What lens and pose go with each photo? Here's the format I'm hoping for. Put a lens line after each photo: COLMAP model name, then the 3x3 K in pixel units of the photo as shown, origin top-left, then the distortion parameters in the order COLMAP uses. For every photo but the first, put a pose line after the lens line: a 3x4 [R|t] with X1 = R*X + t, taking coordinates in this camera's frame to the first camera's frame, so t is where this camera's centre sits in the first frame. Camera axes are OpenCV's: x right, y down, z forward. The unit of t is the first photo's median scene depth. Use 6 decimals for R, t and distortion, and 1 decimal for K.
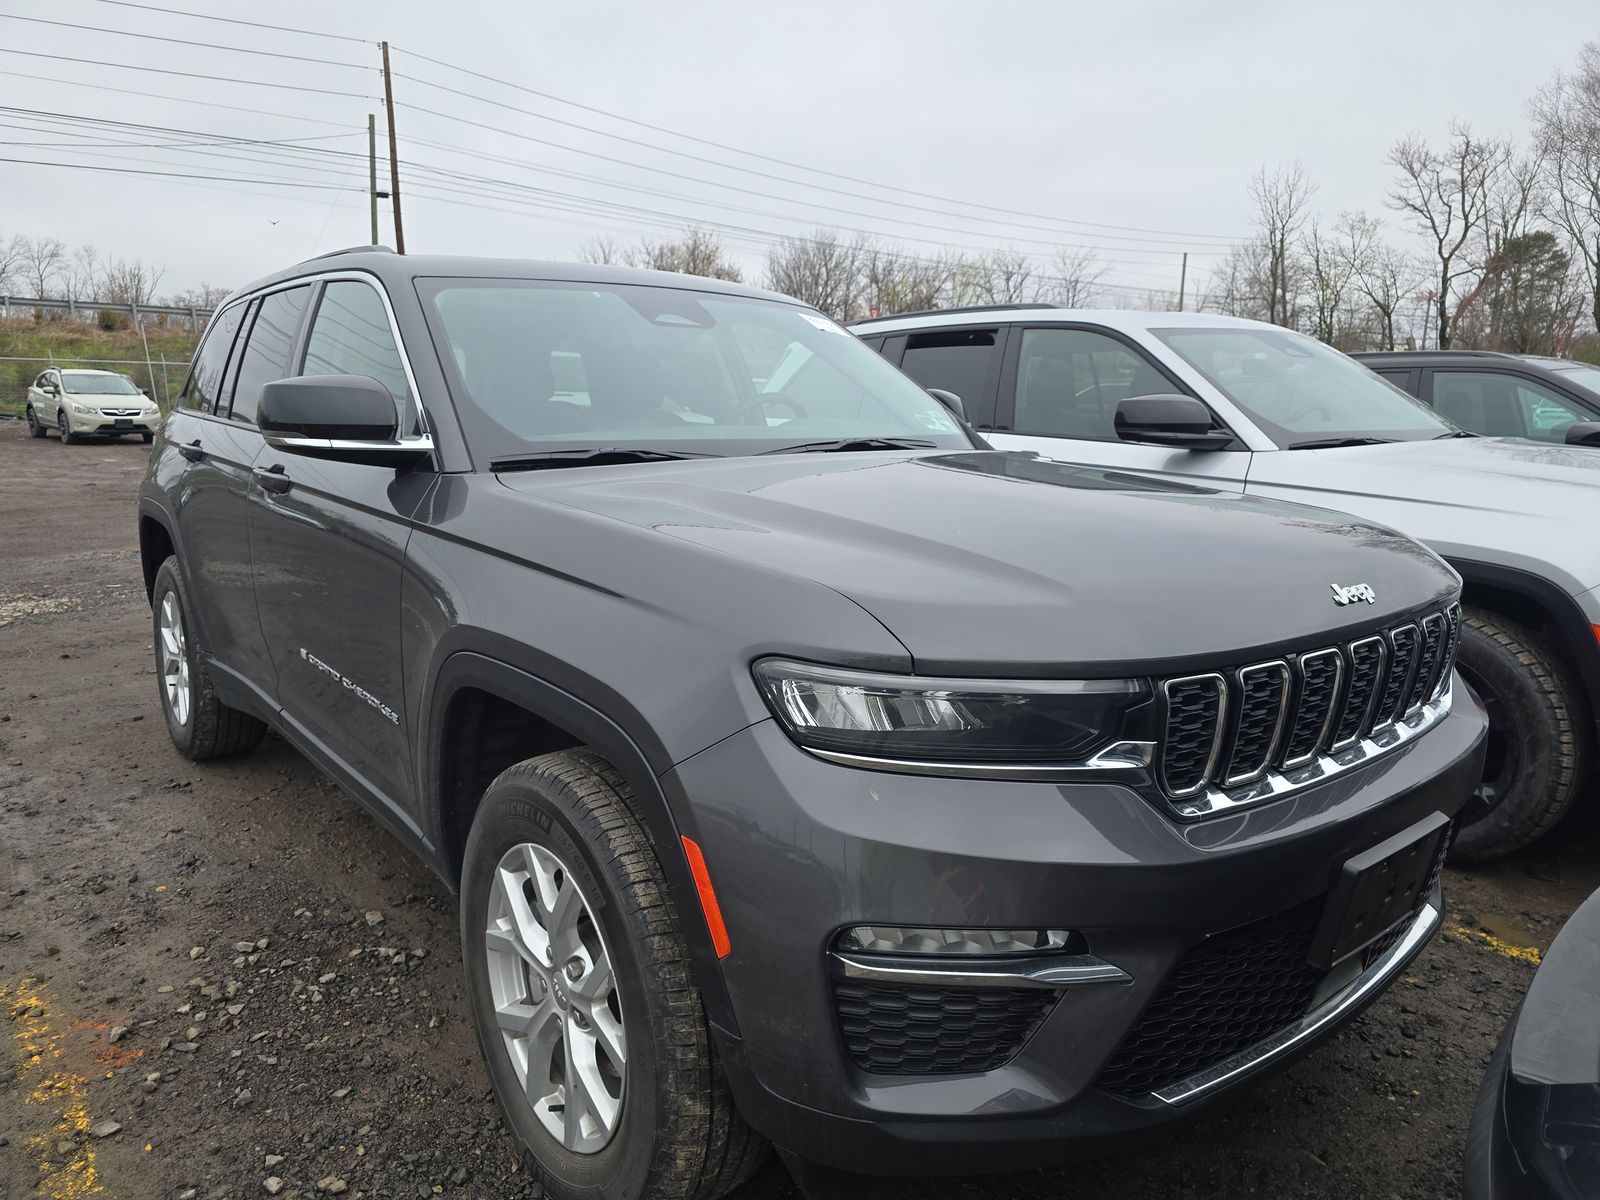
lens RADIAL K [[1086.3, 0, 792.8], [0, 1086.3, 610.3], [0, 0, 1]] dist [0.048746, -0.045950]
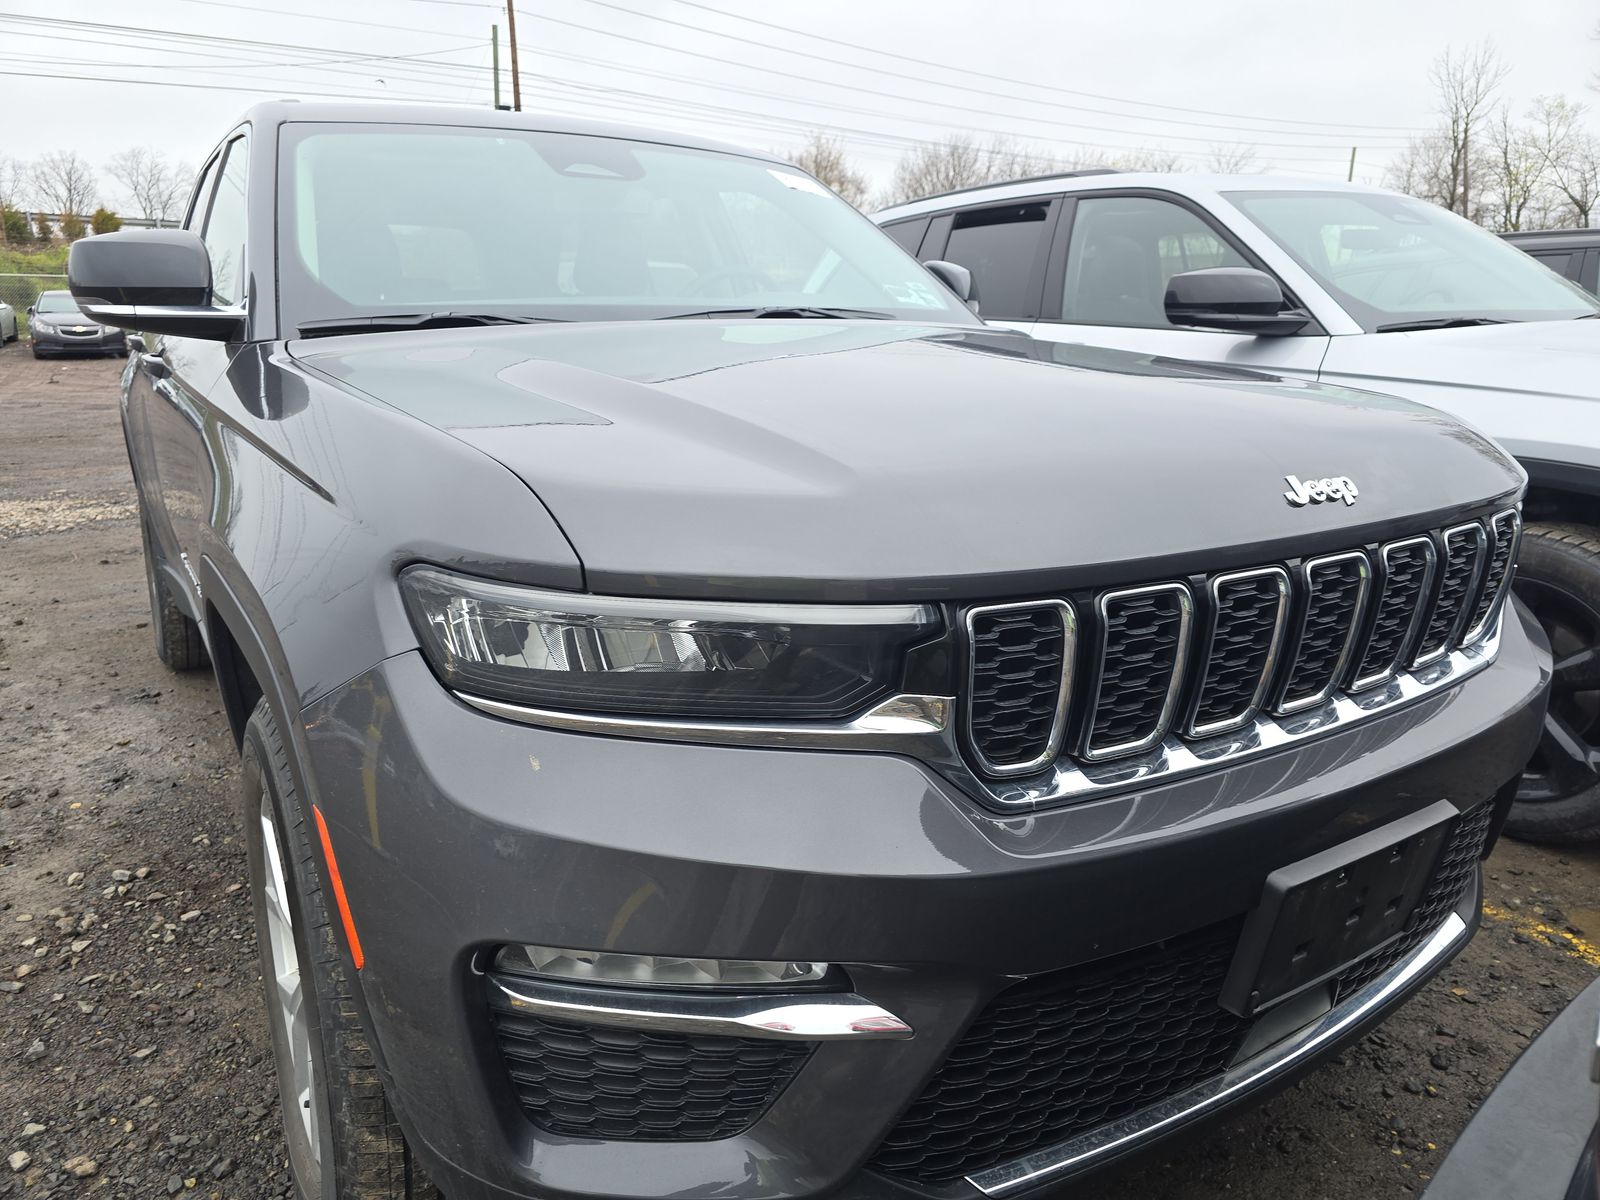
lens RADIAL K [[1086.3, 0, 792.8], [0, 1086.3, 610.3], [0, 0, 1]] dist [0.048746, -0.045950]
pose [[0.993069, 0.022687, -0.115323, 0.184226], [-0.014388, 0.997279, 0.072297, 0.010916], [0.116650, -0.070137, 0.990694, 0.189127]]
